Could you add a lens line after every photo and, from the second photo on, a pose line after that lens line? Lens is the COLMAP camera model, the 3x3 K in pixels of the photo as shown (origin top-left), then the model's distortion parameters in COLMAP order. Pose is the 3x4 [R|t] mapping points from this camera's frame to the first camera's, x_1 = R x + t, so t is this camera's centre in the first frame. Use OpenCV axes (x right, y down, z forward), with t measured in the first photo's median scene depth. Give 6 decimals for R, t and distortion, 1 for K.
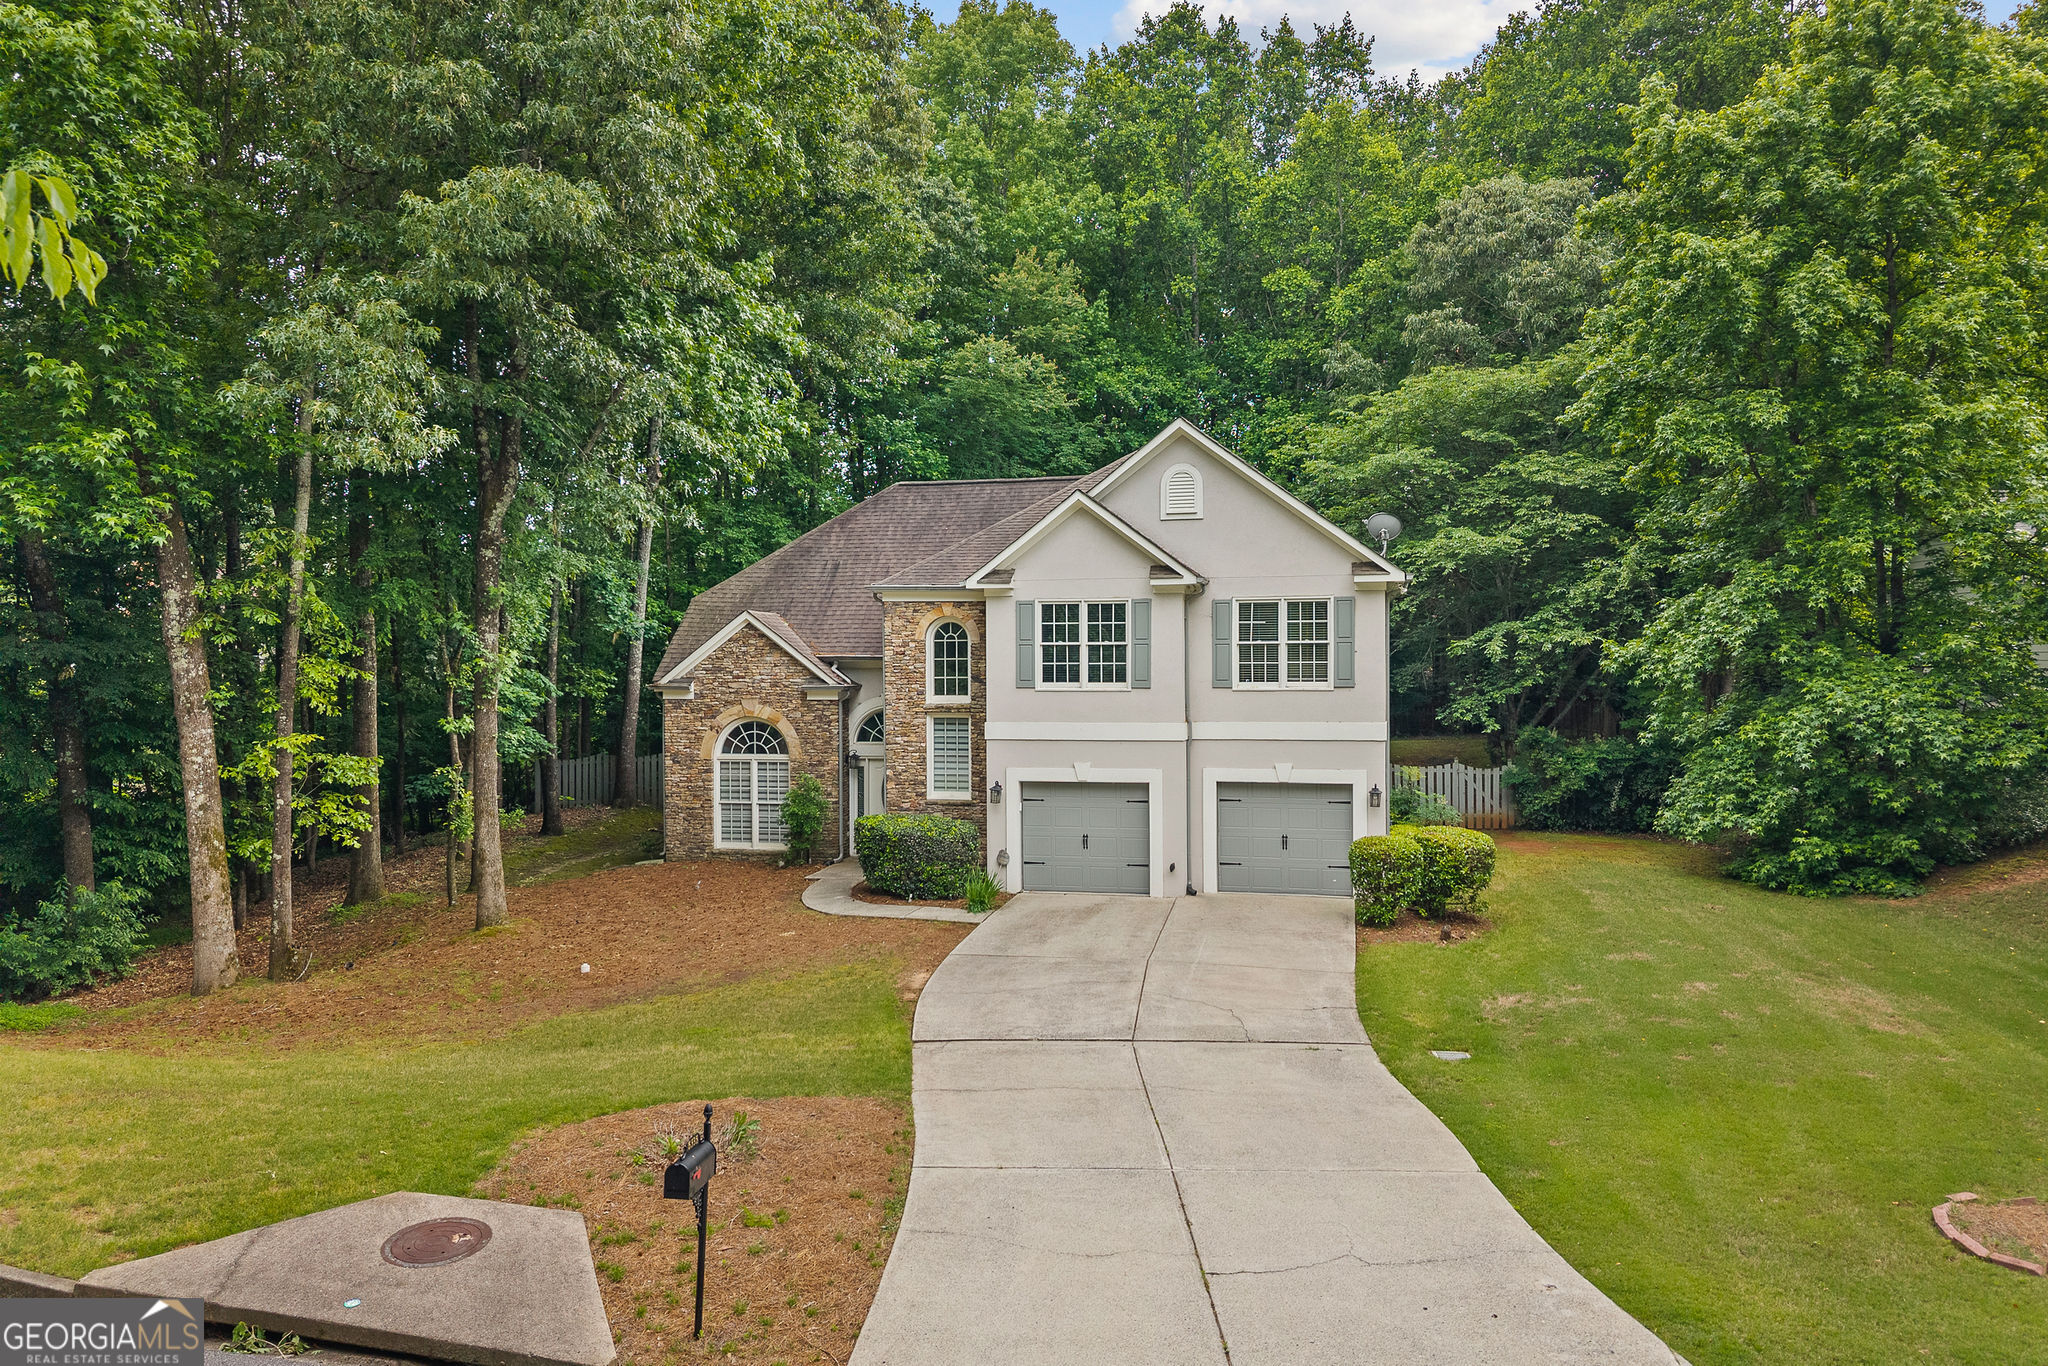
lens RADIAL K [[1409.3, 0, 1058.1], [0, 1409.3, 679.4], [0, 0, 1]] dist [0.052227, -0.061405]
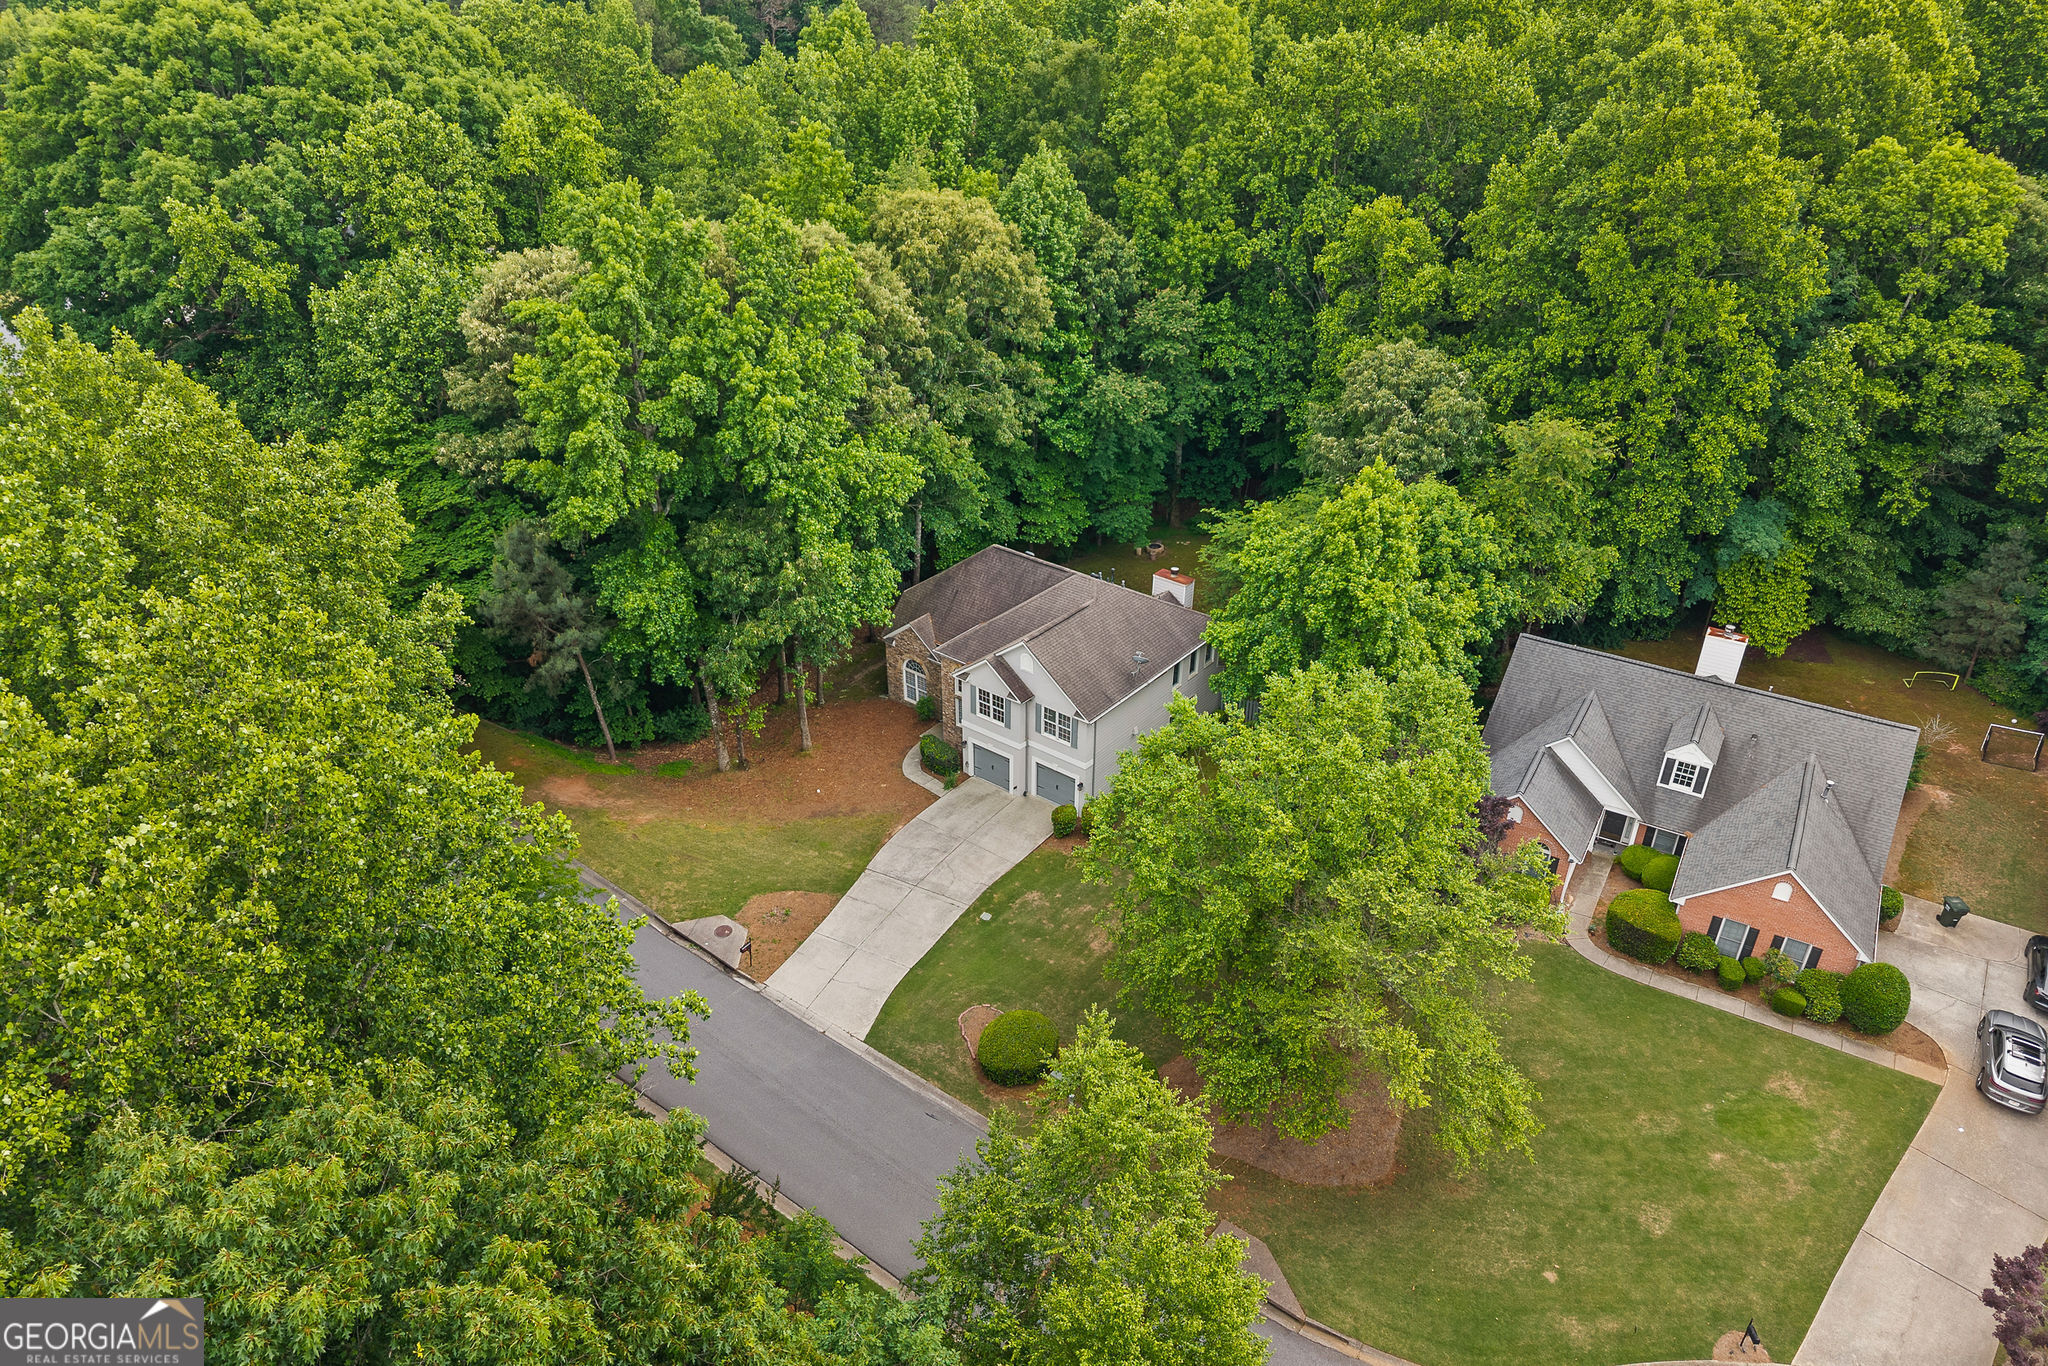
lens RADIAL K [[1382.7, 0, 1031.9], [0, 1382.7, 681.7], [0, 0, 1]] dist [0.024519, -0.030789]
pose [[0.898306, 0.228185, -0.375470, 1.043962], [-0.018117, 0.873075, 0.487250, -1.322900], [0.438997, -0.430897, 0.788422, -0.990322]]
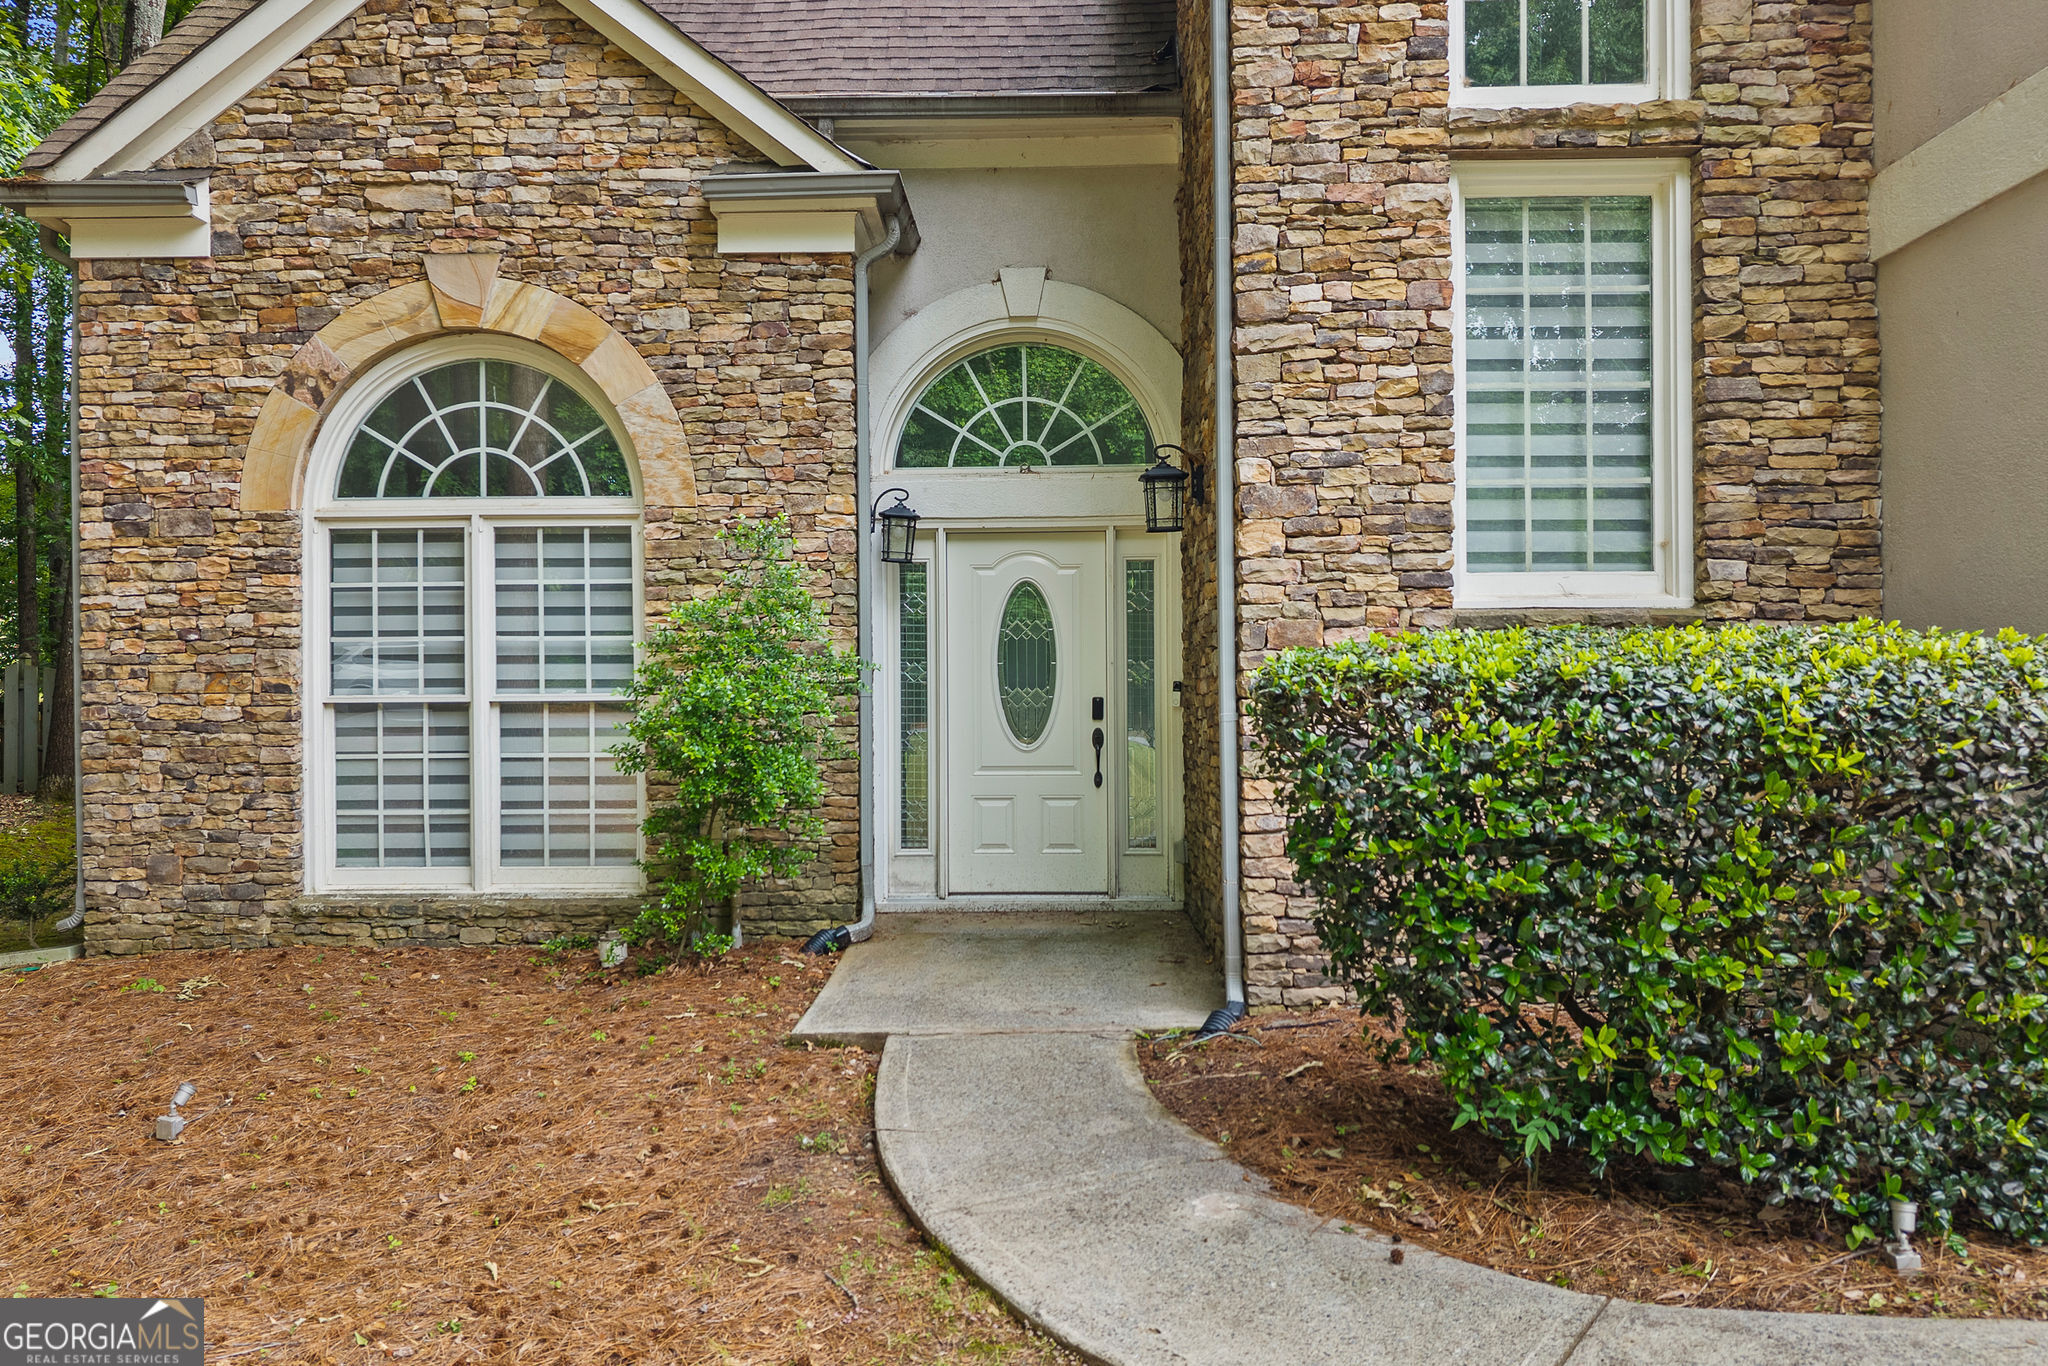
lens RADIAL K [[1489.1, 0, 1029.4], [0, 1489.1, 676.8], [0, 0, 1]] dist [0.012181, 0.002572]
pose [[0.983194, -0.002197, 0.182550, -0.199424], [0.006315, 0.999739, -0.021978, 0.105142], [-0.182454, 0.022761, 0.982951, 0.861976]]
